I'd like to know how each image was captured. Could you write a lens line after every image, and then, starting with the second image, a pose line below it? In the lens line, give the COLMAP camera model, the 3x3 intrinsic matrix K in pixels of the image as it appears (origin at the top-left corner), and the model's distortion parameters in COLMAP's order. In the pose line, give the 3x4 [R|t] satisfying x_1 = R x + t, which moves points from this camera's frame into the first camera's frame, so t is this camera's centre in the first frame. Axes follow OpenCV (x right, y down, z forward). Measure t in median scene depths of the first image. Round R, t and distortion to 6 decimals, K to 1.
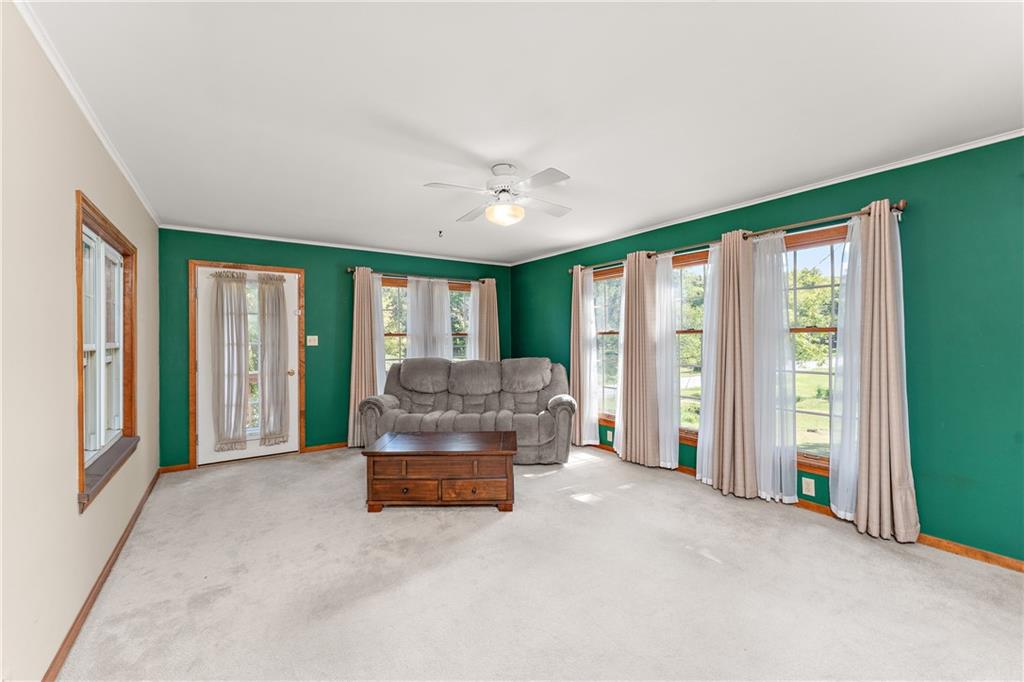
lens RADIAL K [[409.7, 0, 512.9], [0, 409.7, 334.9], [0, 0, 1]] dist [0.002489, -0.000270]
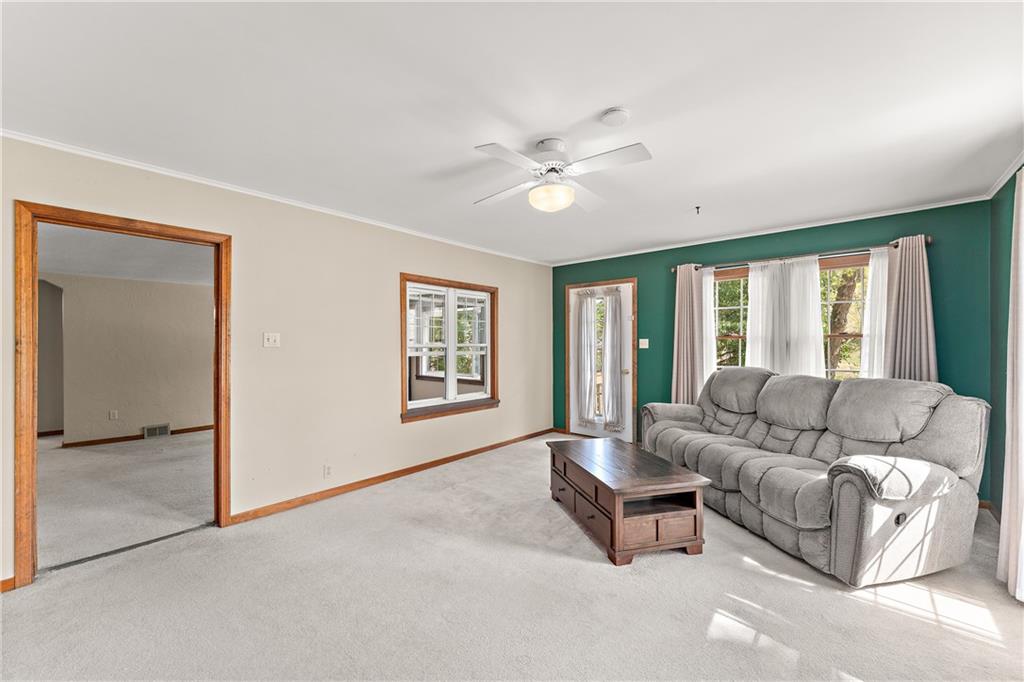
lens RADIAL K [[409.7, 0, 506.0], [0, 409.7, 345.4], [0, 0, 1]] dist [0.002489, -0.000270]
pose [[0.239035, 0.012092, -0.970936, 0.460992], [0.006341, 0.999882, 0.014014, 0.001411], [0.970990, -0.009506, 0.238930, 0.408747]]
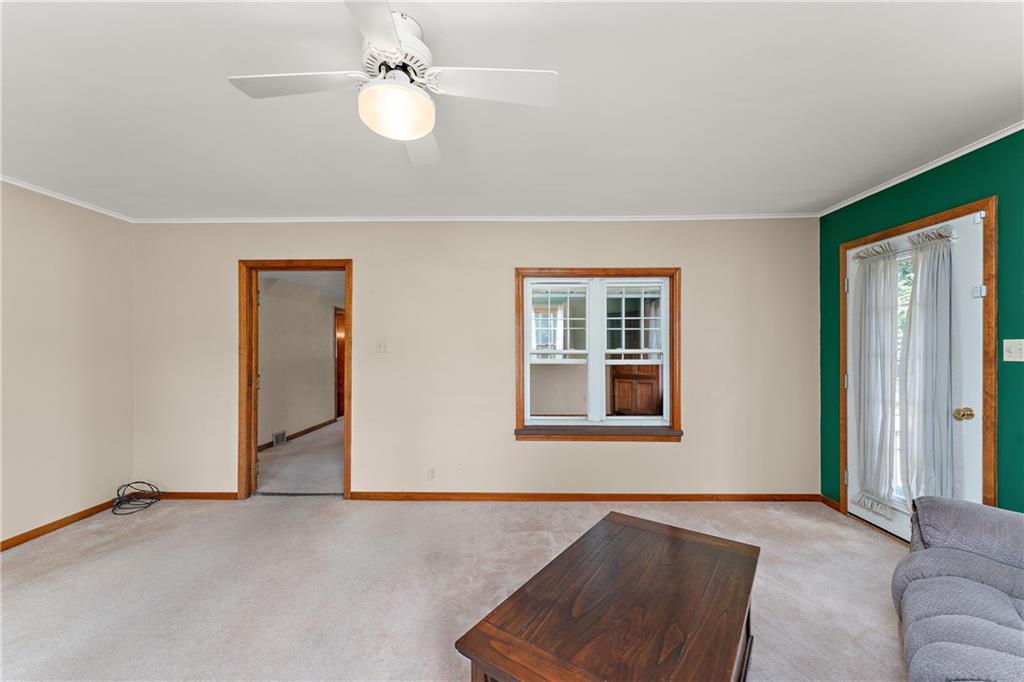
lens RADIAL K [[409.7, 0, 511.6], [0, 409.7, 347.8], [0, 0, 1]] dist [0.002489, -0.000270]
pose [[-0.586288, 0.006200, -0.810079, 0.188831], [0.009932, 0.999951, 0.000465, 0.005849], [0.810042, -0.007773, -0.586320, 0.834553]]
